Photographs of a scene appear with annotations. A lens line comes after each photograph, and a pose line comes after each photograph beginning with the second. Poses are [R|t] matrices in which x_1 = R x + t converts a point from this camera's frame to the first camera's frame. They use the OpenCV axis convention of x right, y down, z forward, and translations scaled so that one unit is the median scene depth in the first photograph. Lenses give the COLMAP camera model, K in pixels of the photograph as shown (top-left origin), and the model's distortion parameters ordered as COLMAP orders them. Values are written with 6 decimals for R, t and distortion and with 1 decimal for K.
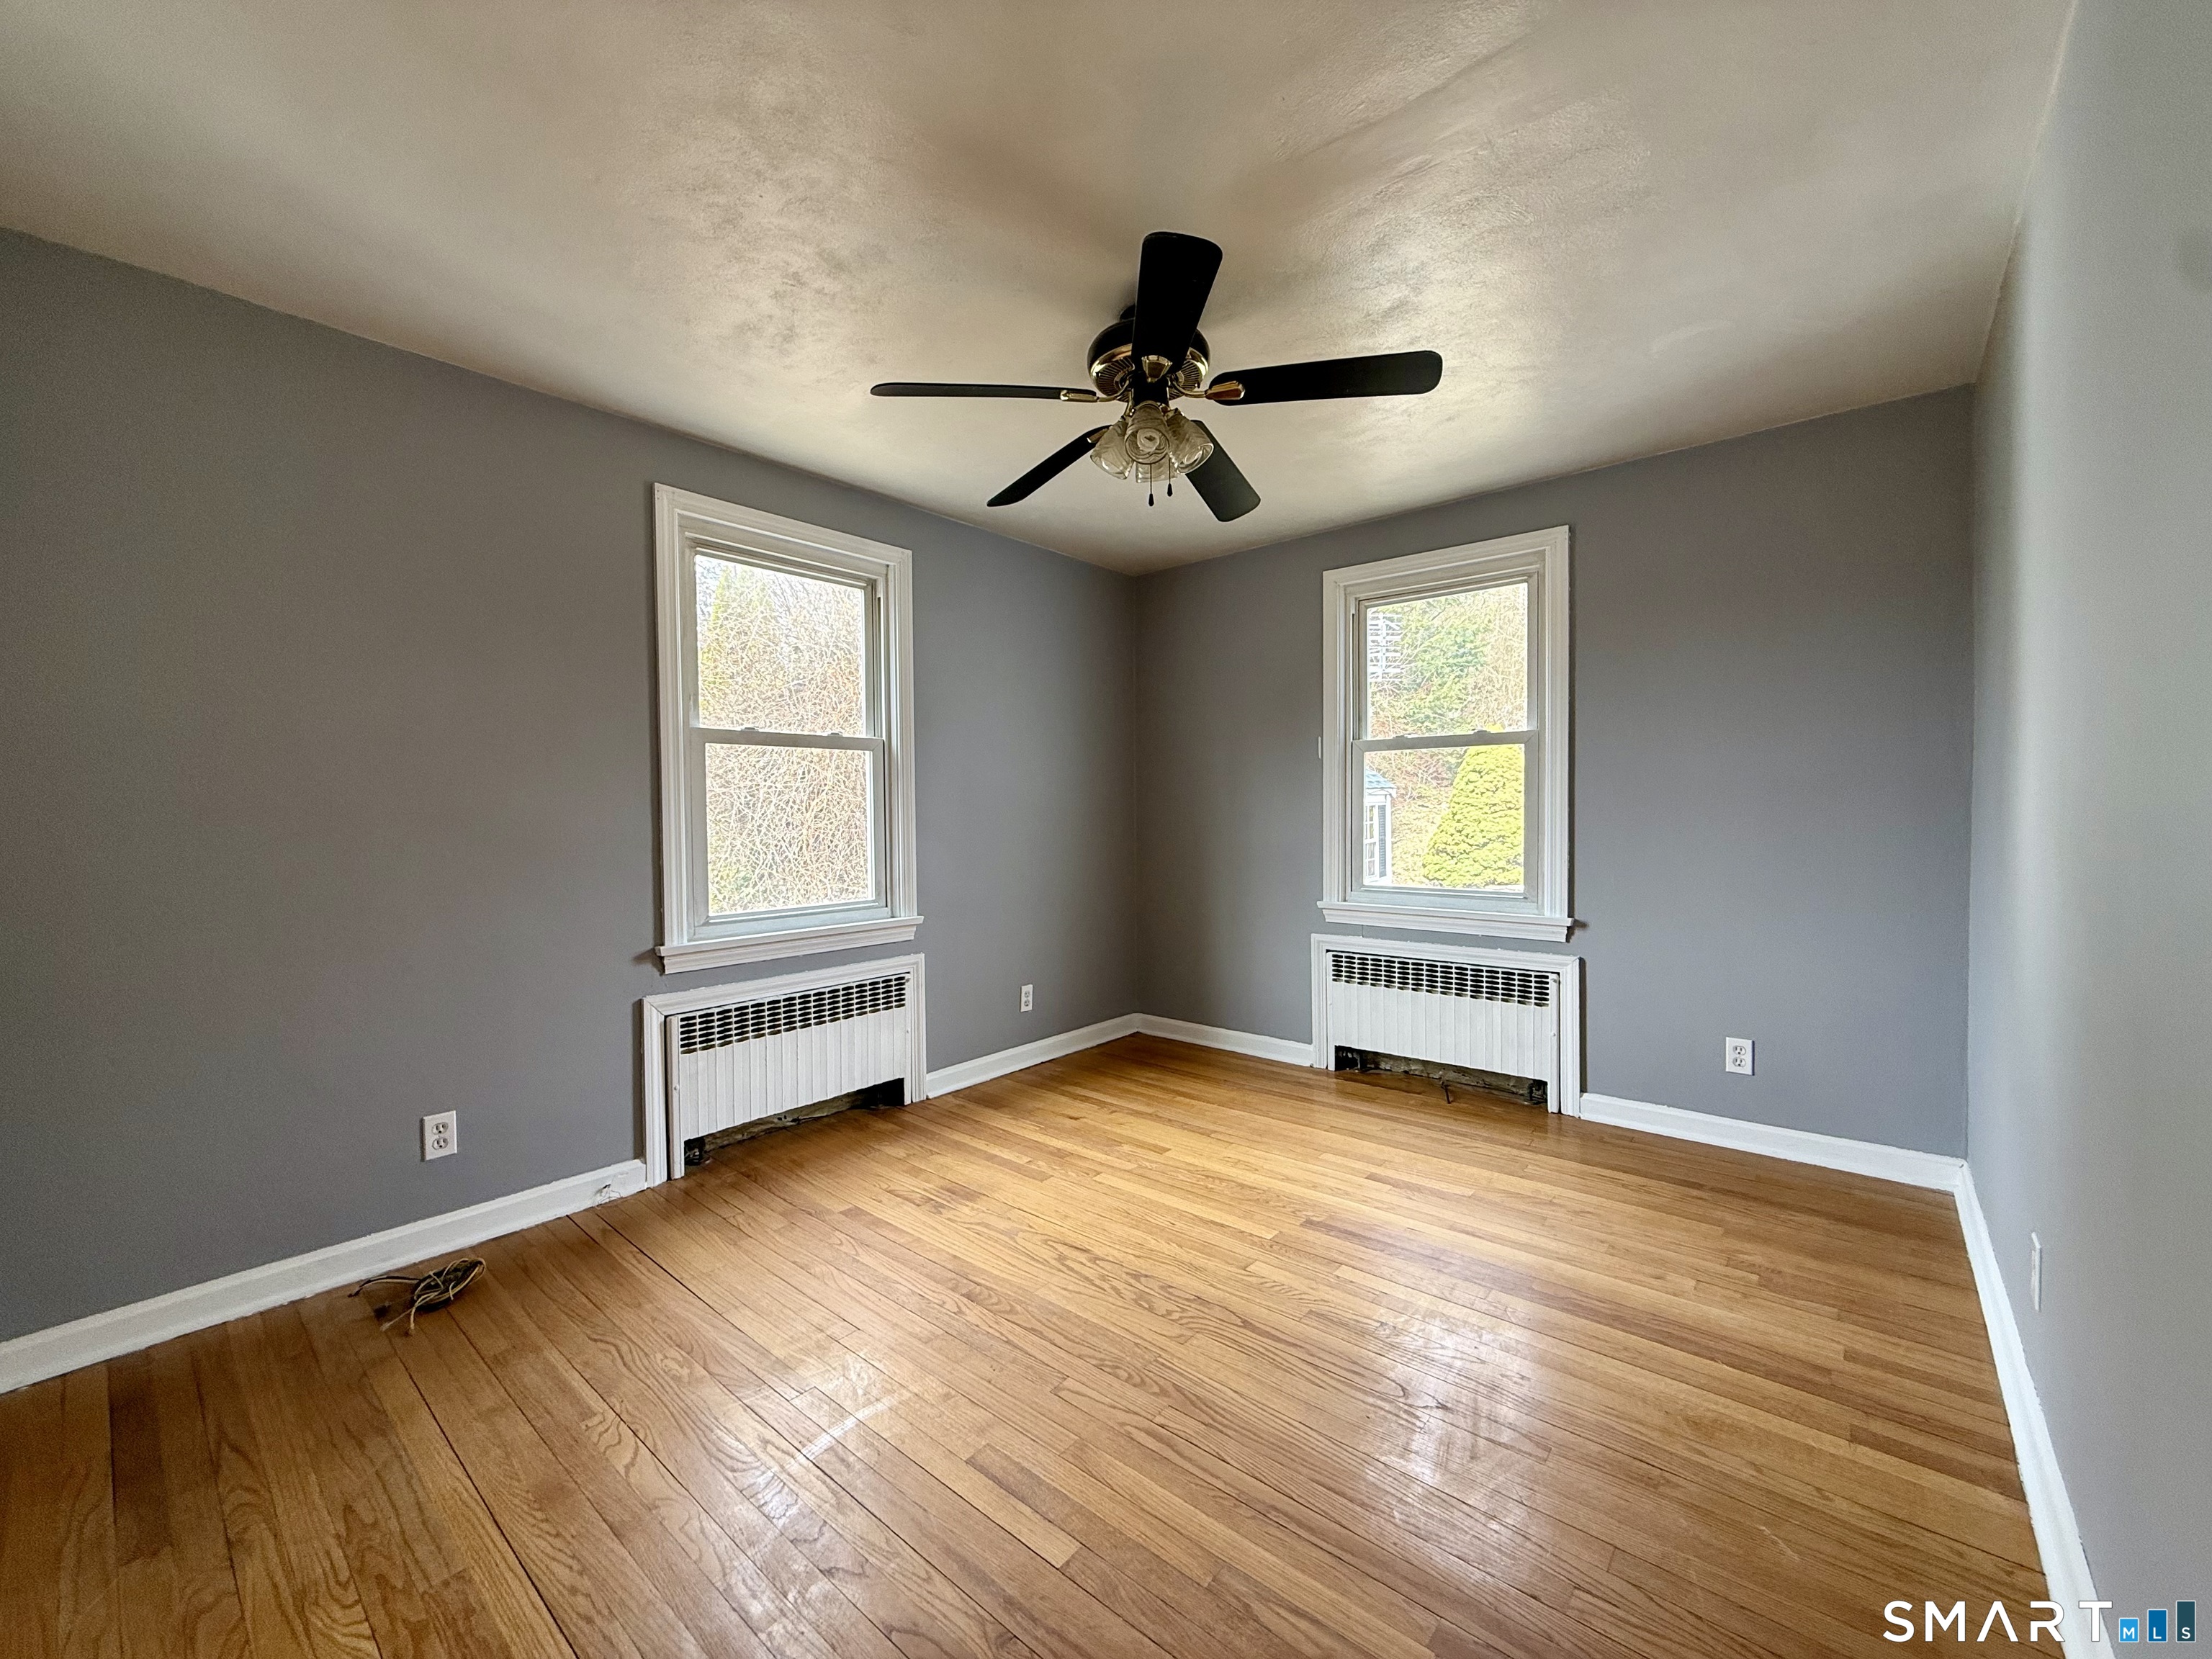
lens RADIAL K [[862.0, 0, 1110.4], [0, 862.0, 822.3], [0, 0, 1]] dist [0.001382, -0.000059]
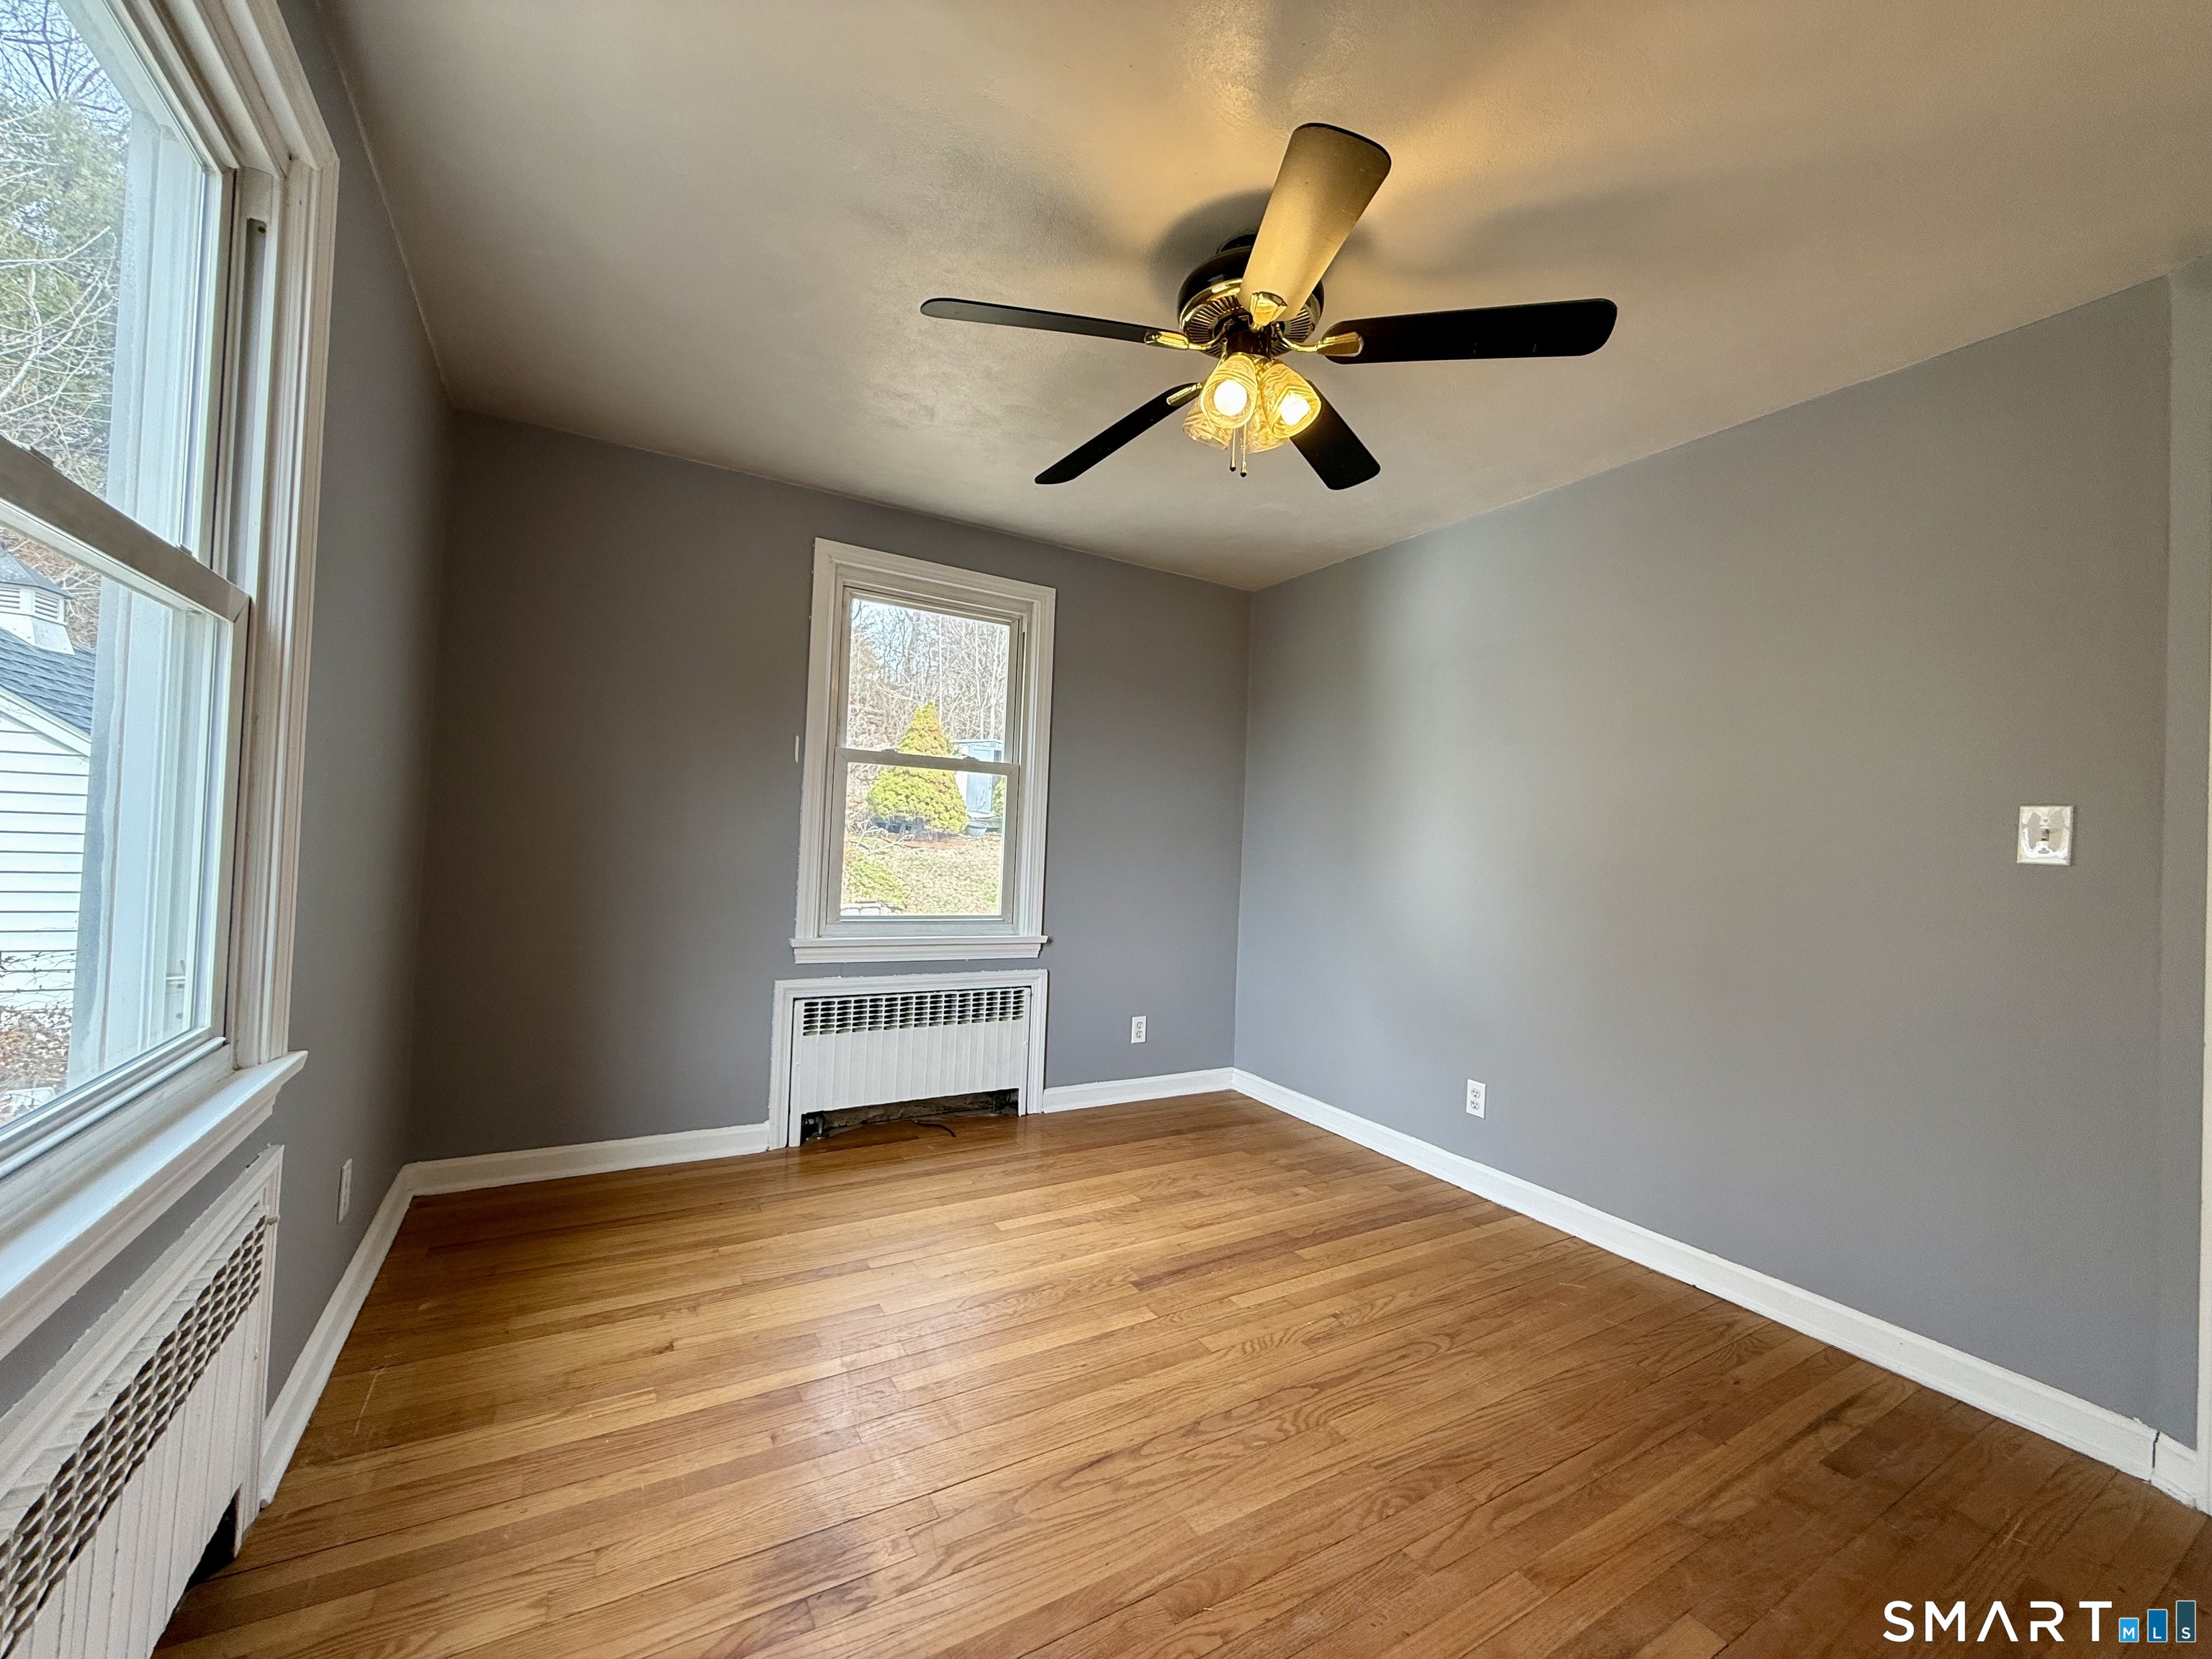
lens RADIAL K [[862.0, 0, 1110.4], [0, 862.0, 822.3], [0, 0, 1]] dist [0.001382, -0.000059]
pose [[0.344774, 0.050325, 0.937336, -0.497523], [-0.035226, 0.998552, -0.040655, 0.006332], [-0.938025, -0.019002, 0.346047, 0.532346]]
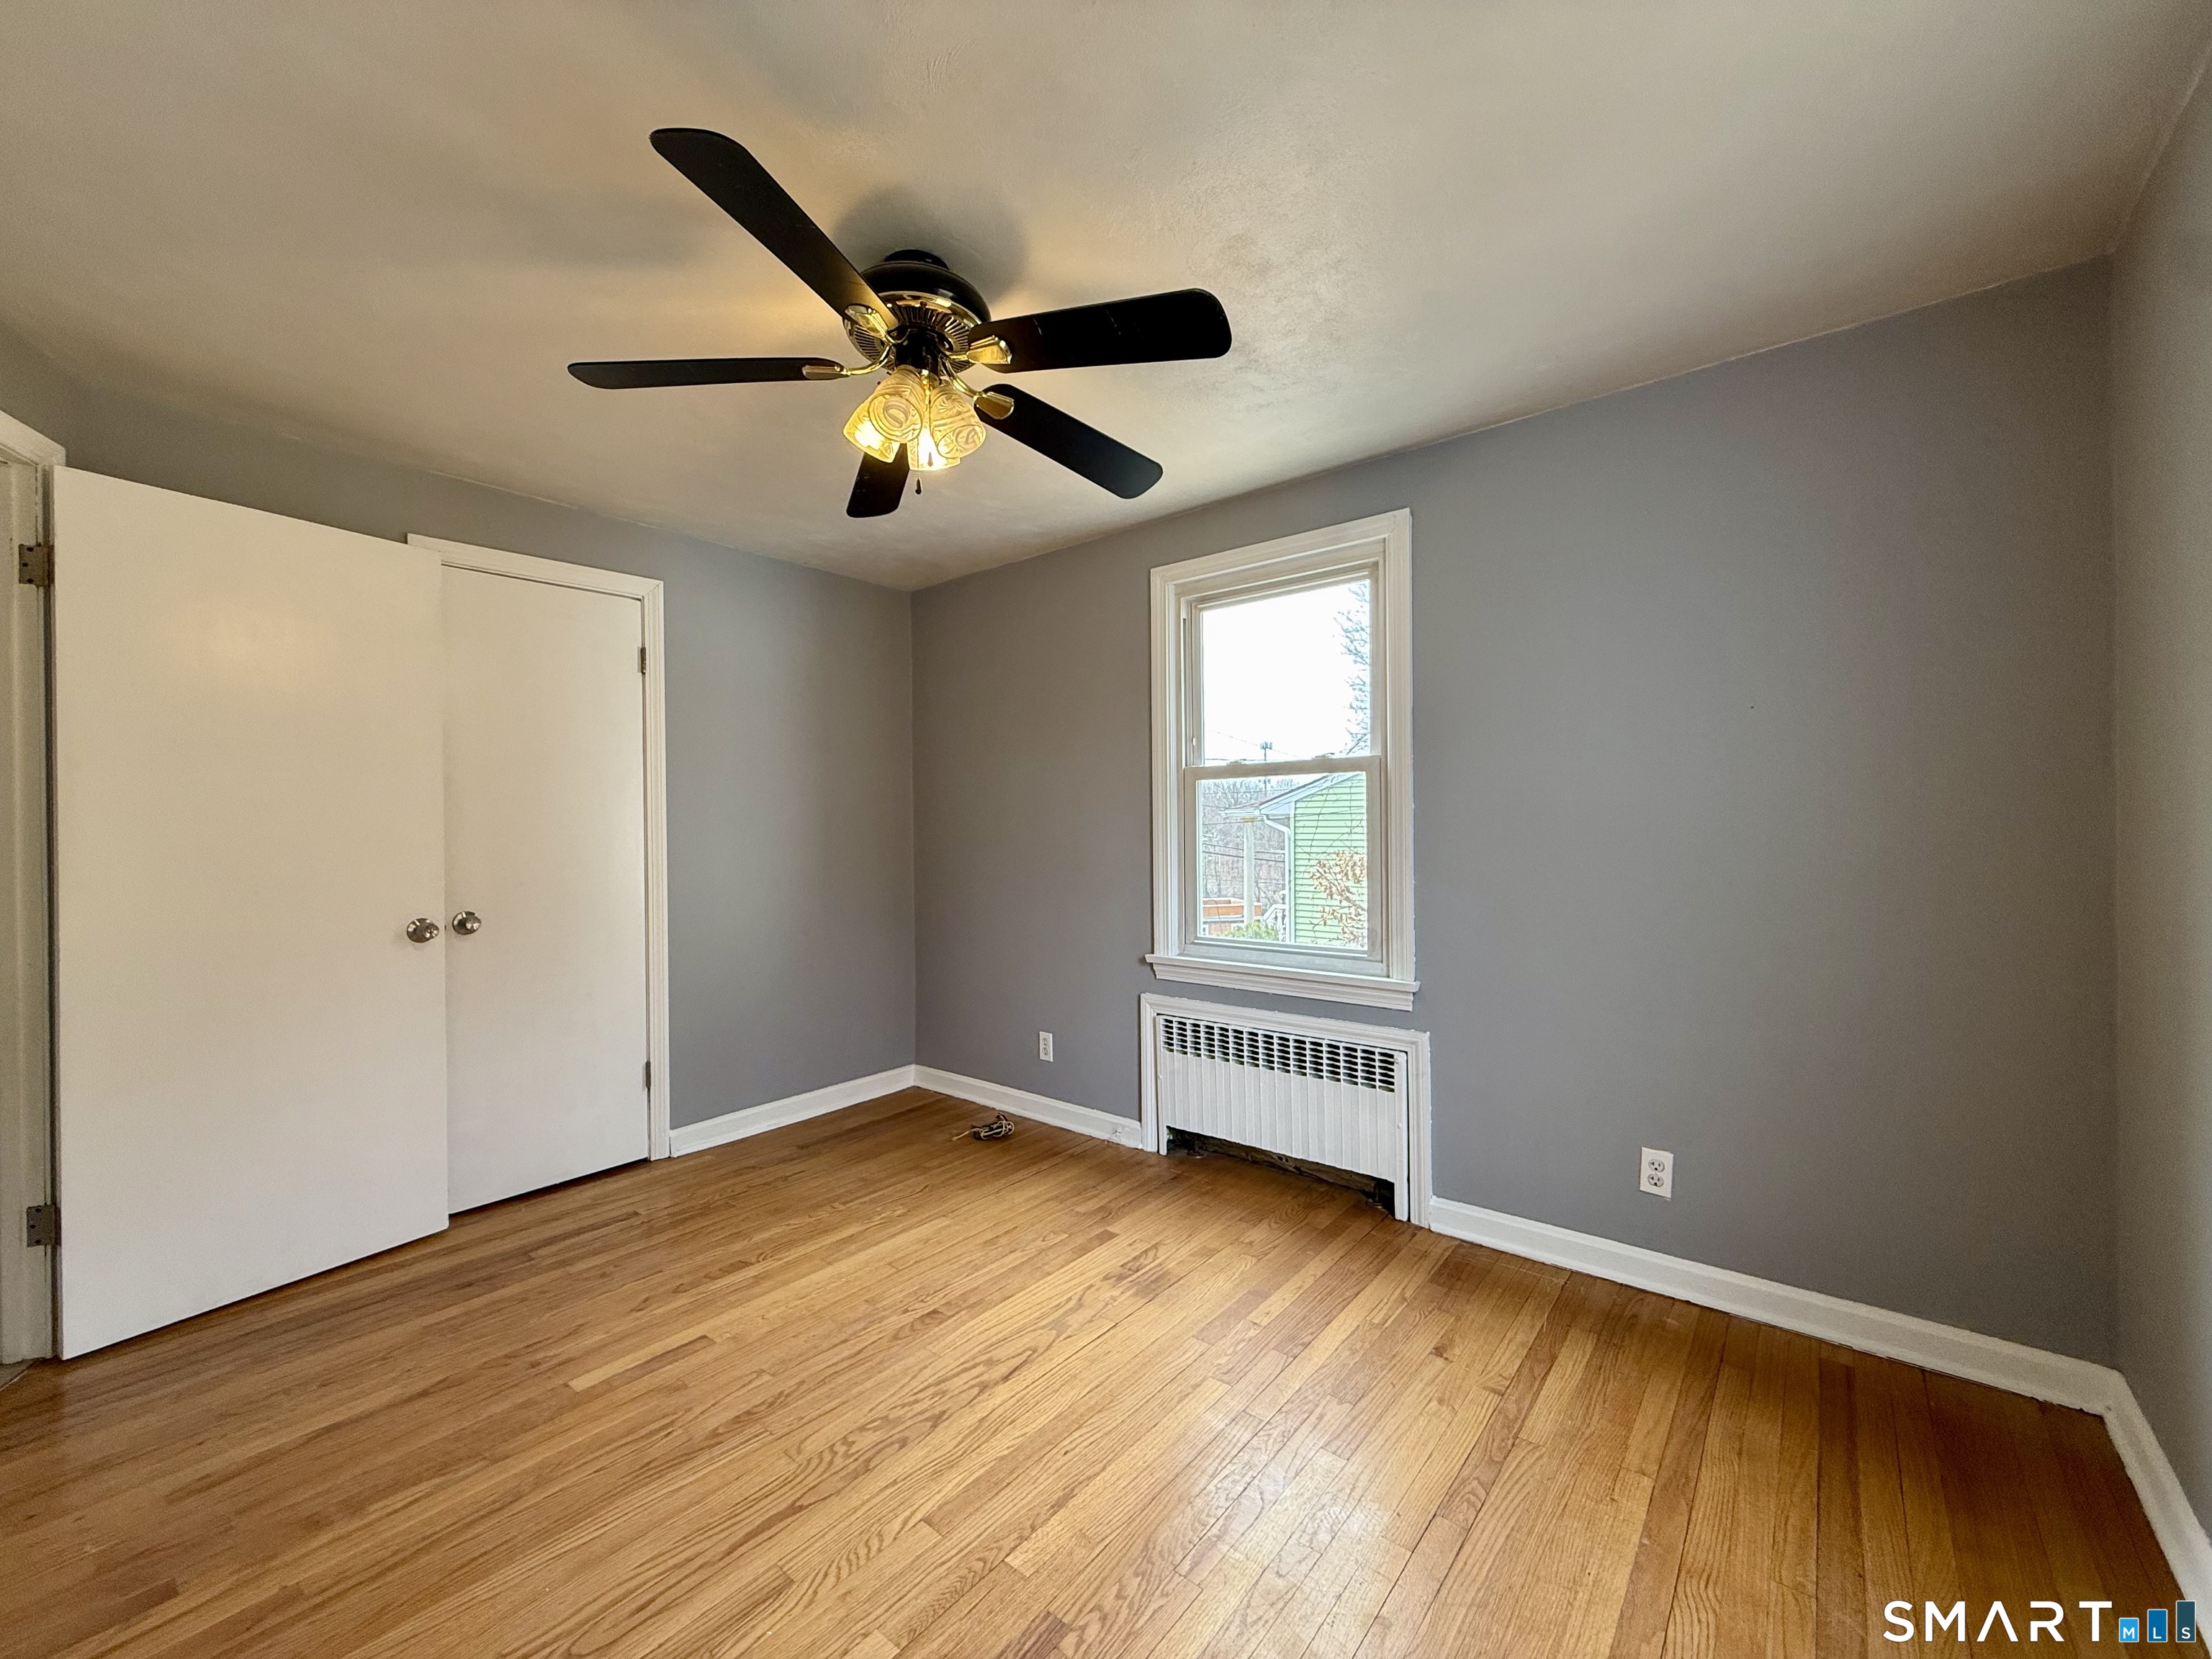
lens RADIAL K [[897.3, 0, 1130.4], [0, 897.3, 828.2], [0, 0, 1]] dist [0.001471, 0.000176]
pose [[0.028611, 0.010962, -0.999531, 0.590235], [-0.004897, 0.999929, 0.010827, -0.036403], [0.999579, 0.004585, 0.028662, 0.762603]]
